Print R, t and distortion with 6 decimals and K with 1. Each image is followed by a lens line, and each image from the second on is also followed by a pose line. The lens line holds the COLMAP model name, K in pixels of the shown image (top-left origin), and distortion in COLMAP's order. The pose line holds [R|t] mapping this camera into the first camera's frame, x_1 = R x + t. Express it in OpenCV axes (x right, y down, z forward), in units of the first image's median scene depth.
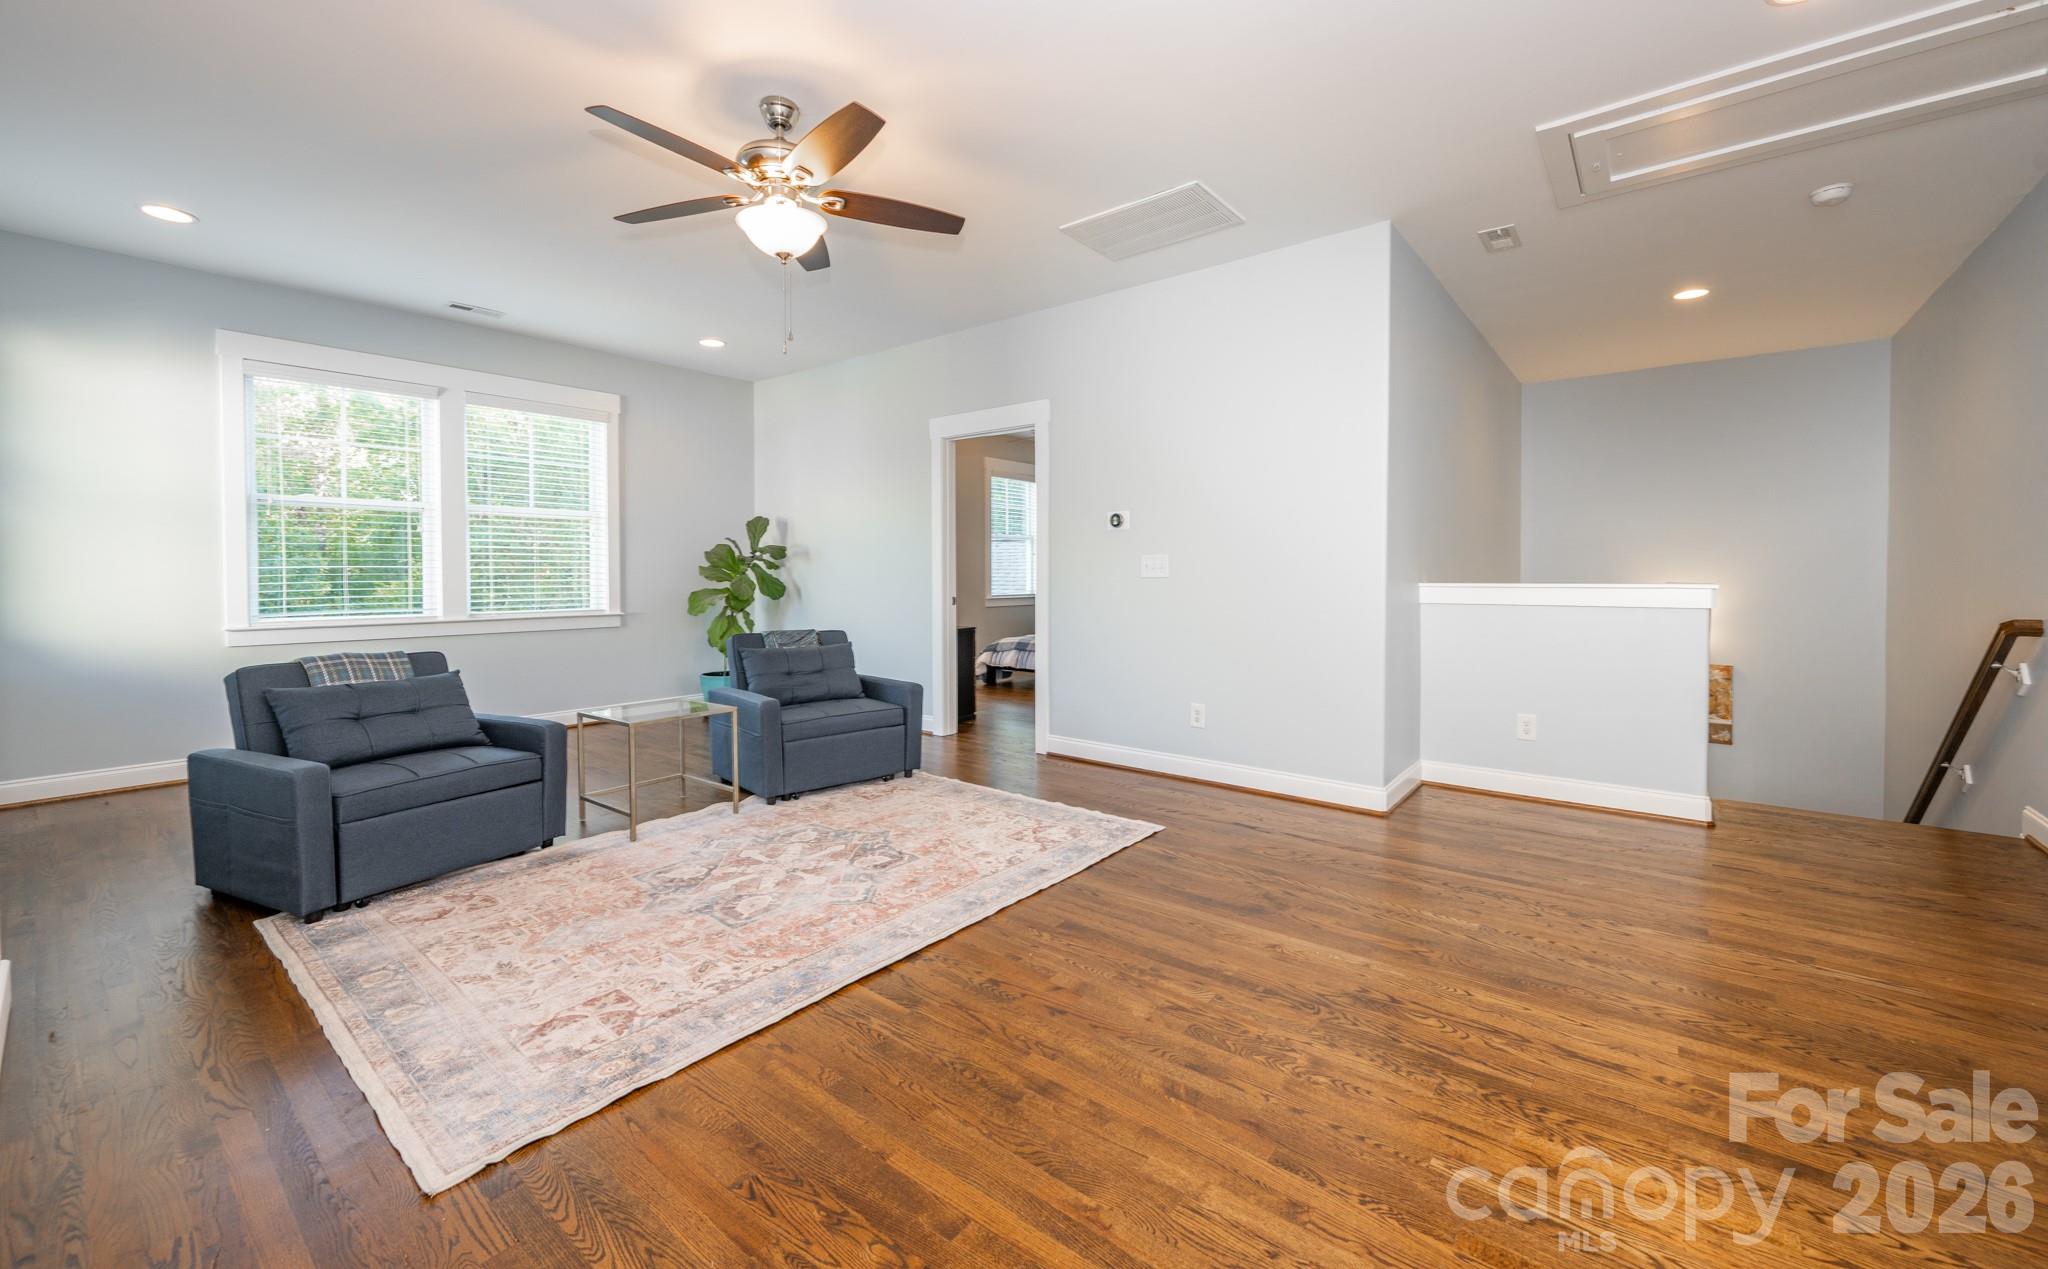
lens RADIAL K [[806.8, 0, 1019.4], [0, 806.8, 591.8], [0, 0, 1]] dist [-0.000701, 0.000198]
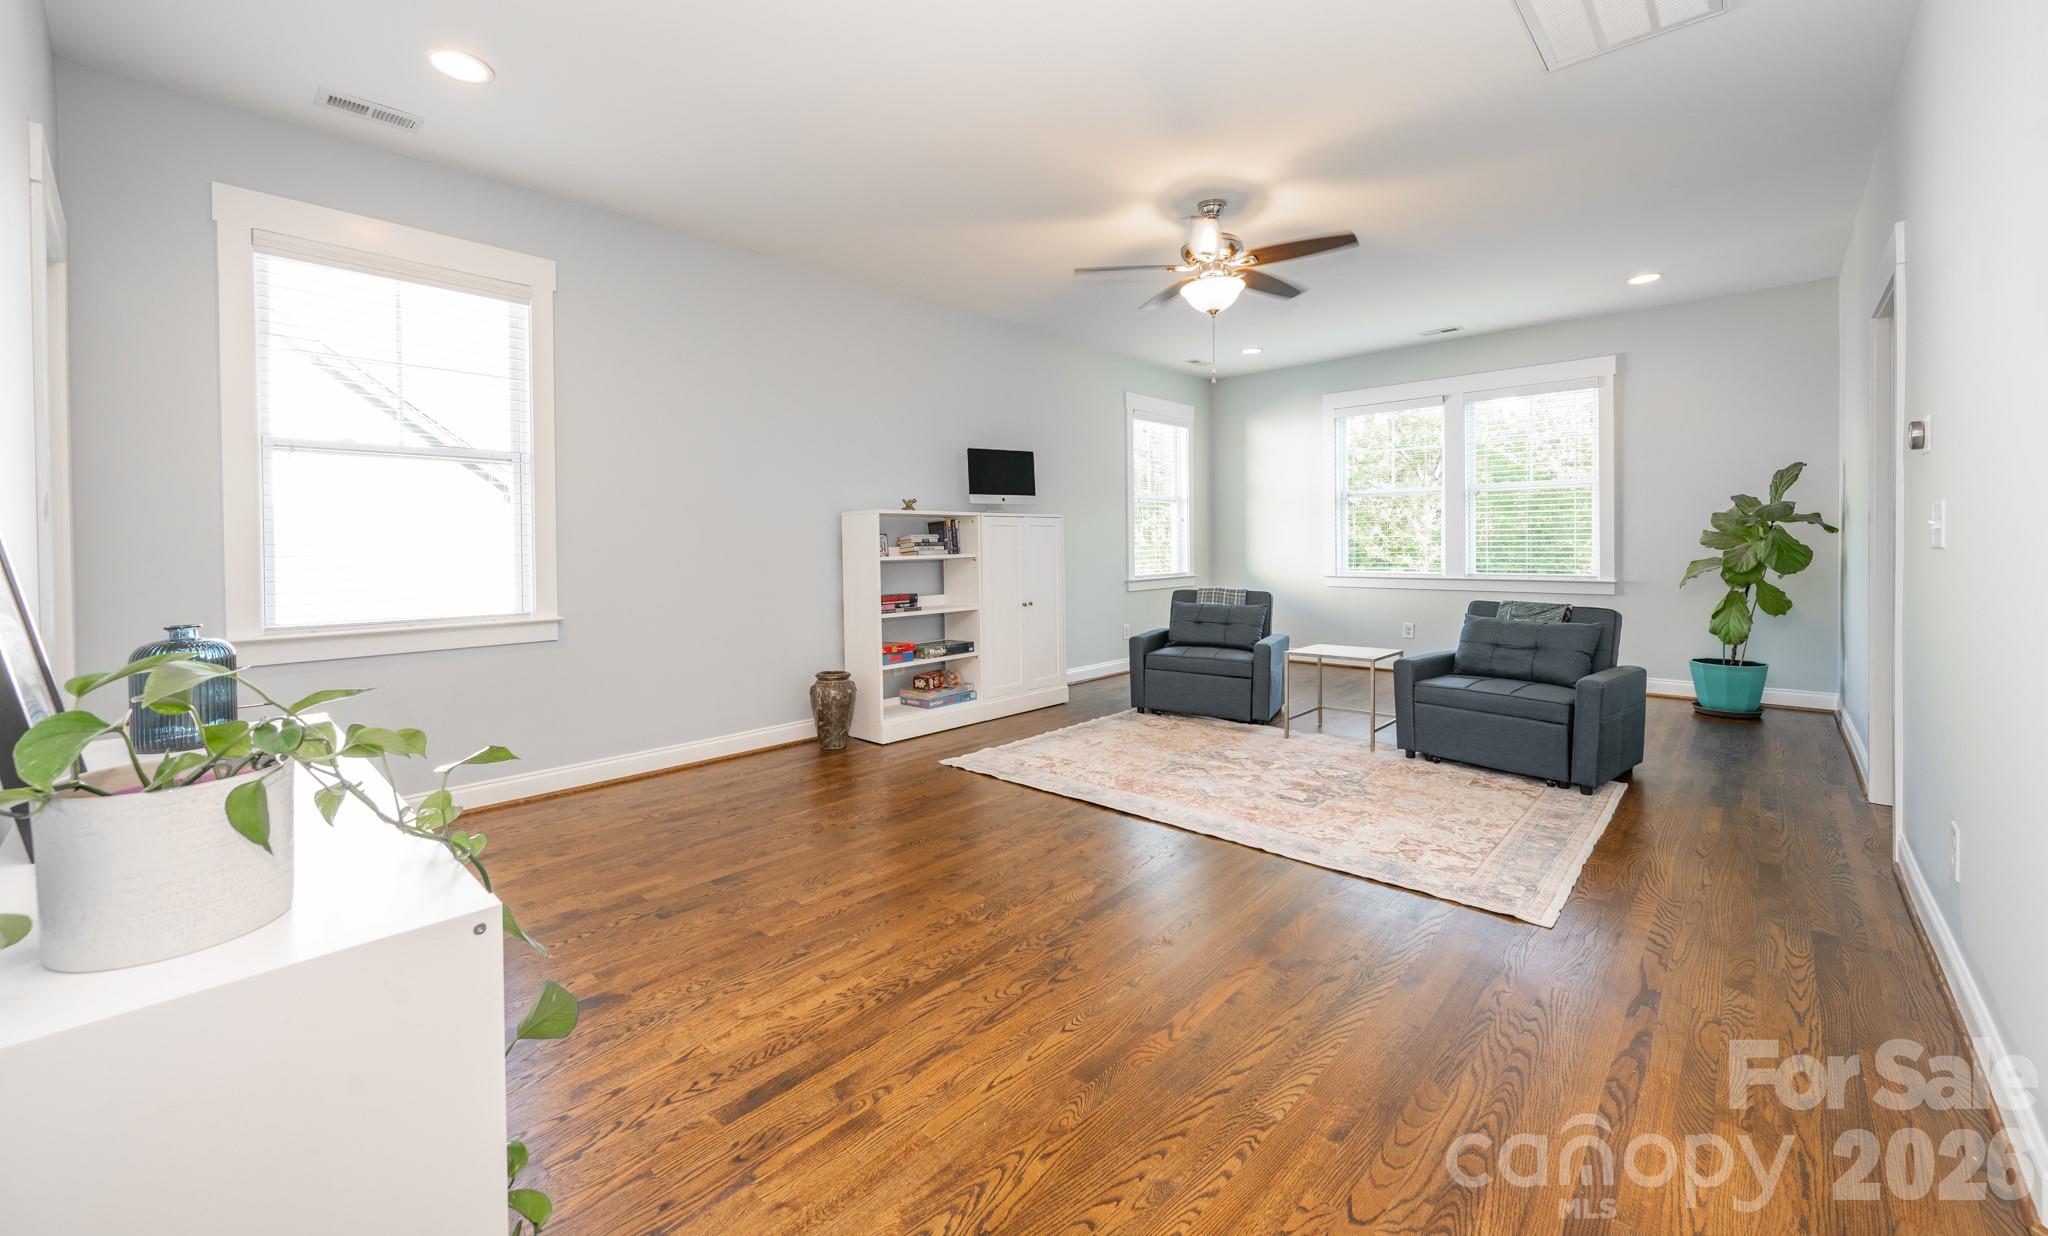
lens RADIAL K [[802.5, 0, 1024.1], [0, 802.5, 551.8], [0, 0, 1]] dist [0.000624, -0.000001]
pose [[-0.065678, 0.010598, -0.997785, 1.027232], [-0.015081, 0.999819, 0.011613, -0.018176], [0.997727, 0.015811, -0.065507, 0.728261]]
